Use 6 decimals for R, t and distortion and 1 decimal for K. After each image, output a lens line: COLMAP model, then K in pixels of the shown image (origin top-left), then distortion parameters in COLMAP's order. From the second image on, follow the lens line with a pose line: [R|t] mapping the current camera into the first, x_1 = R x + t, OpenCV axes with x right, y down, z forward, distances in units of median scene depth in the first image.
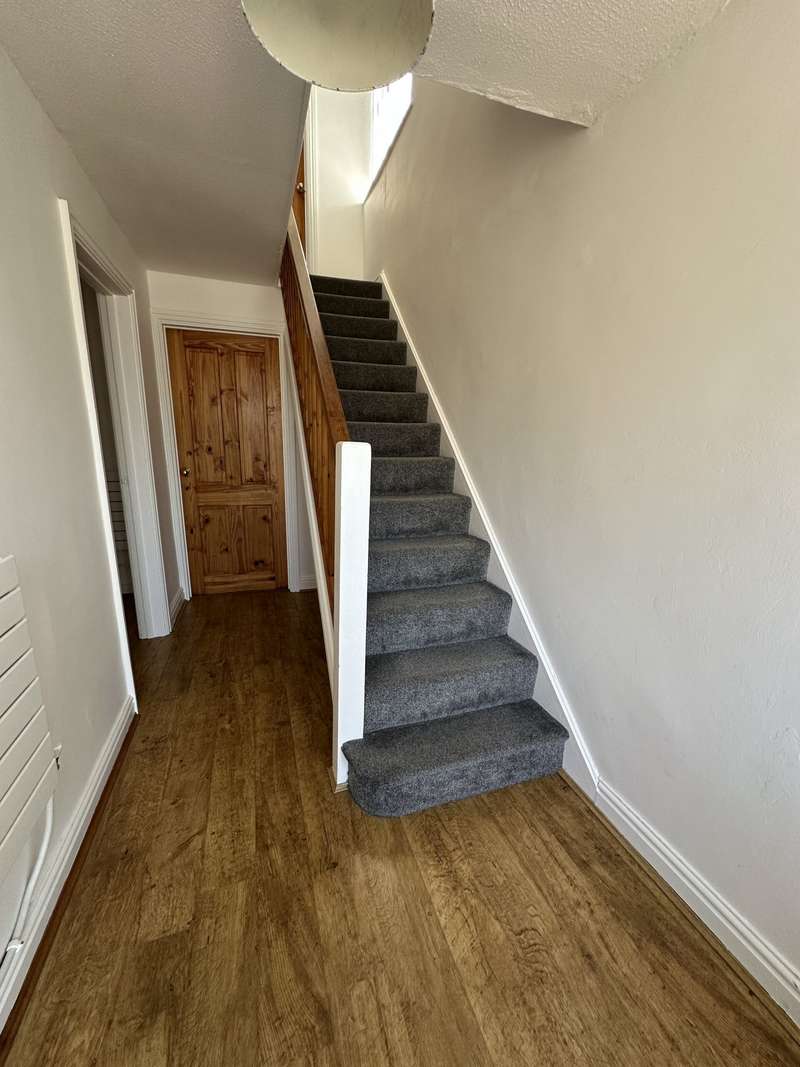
lens RADIAL K [[423.6, 0, 397.1], [0, 423.6, 531.1], [0, 0, 1]] dist [-0.001593, -0.000277]
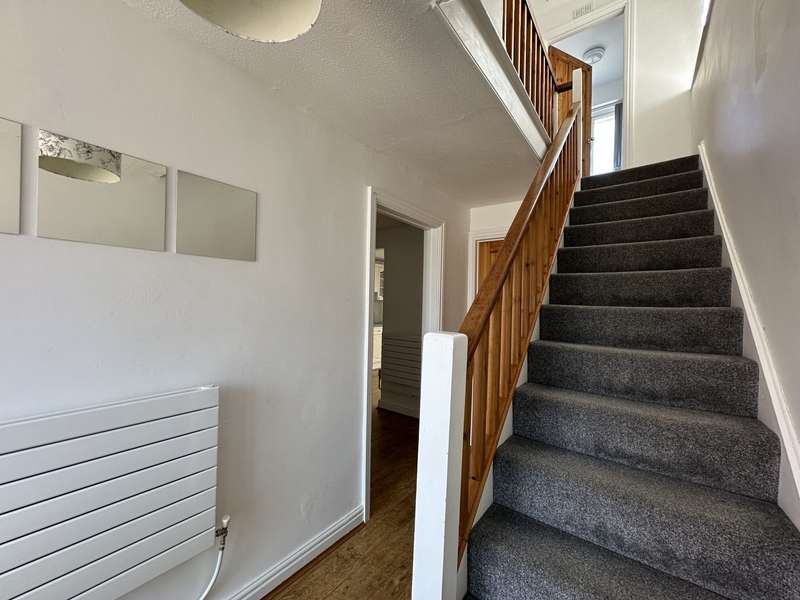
lens RADIAL K [[317.6, 0, 401.0], [0, 317.6, 299.8], [0, 0, 1]] dist [-0.001593, -0.000277]
pose [[0.574383, -0.016983, -0.818410, 0.226598], [-0.194402, 0.968352, -0.156531, -0.089970], [0.795168, 0.249009, 0.552904, 0.311327]]
